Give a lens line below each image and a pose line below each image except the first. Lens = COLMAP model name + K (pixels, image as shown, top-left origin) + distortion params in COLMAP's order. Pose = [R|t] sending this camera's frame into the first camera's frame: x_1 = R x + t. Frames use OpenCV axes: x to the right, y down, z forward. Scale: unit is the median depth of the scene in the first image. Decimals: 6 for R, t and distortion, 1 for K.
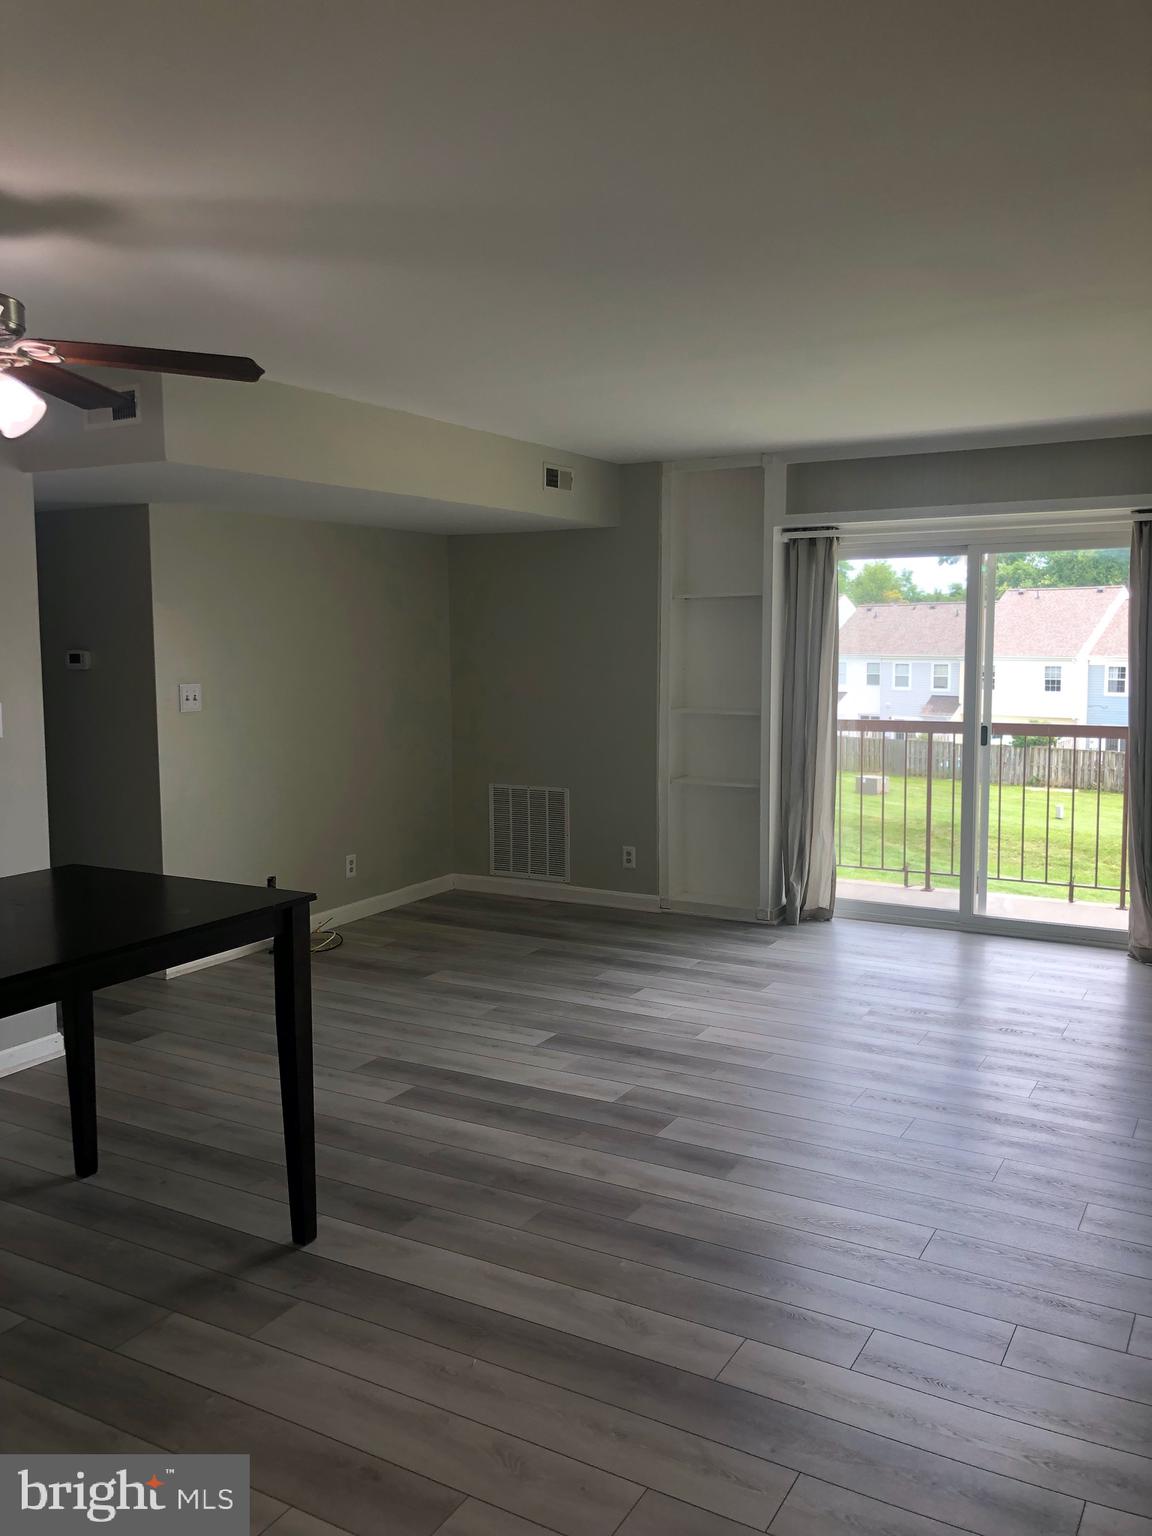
lens RADIAL K [[1249.8, 0, 569.5], [0, 1249.8, 740.6], [0, 0, 1]] dist [-0.000163, 0.011697]
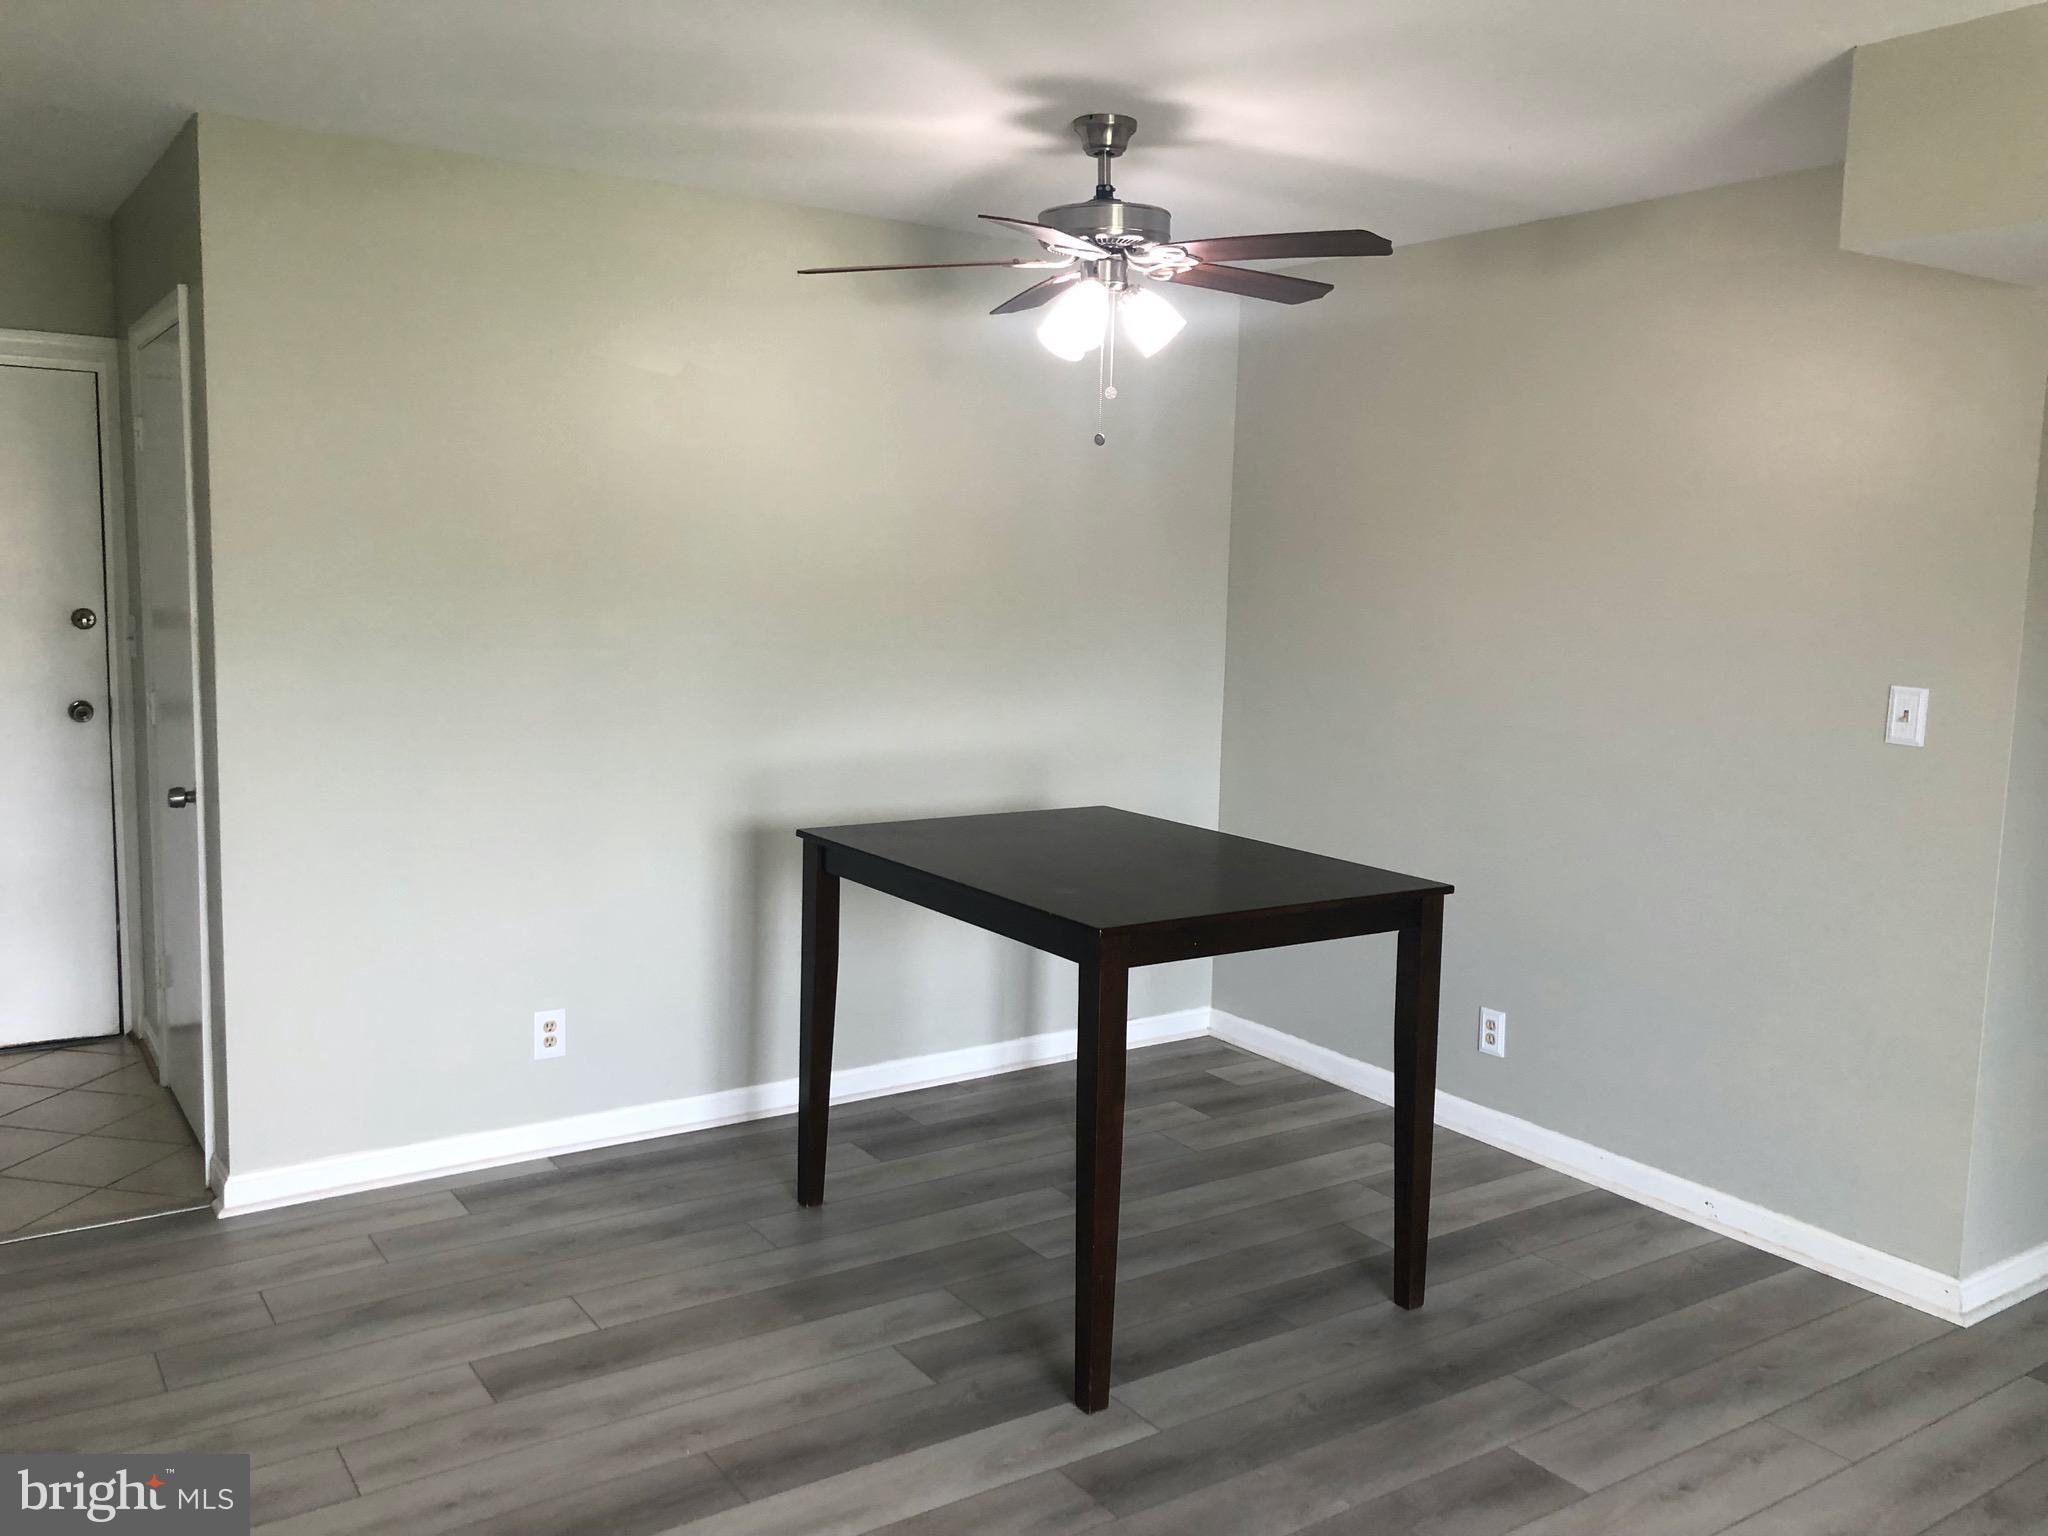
lens RADIAL K [[1659.3, 0, 1039.7], [0, 1659.3, 762.1], [0, 0, 1]] dist [0.008388, -0.007073]
pose [[-0.432802, 0.103609, -0.895515, 0.496038], [-0.097654, 0.982140, 0.160827, -0.091836], [0.896184, 0.157057, -0.414954, 1.056708]]
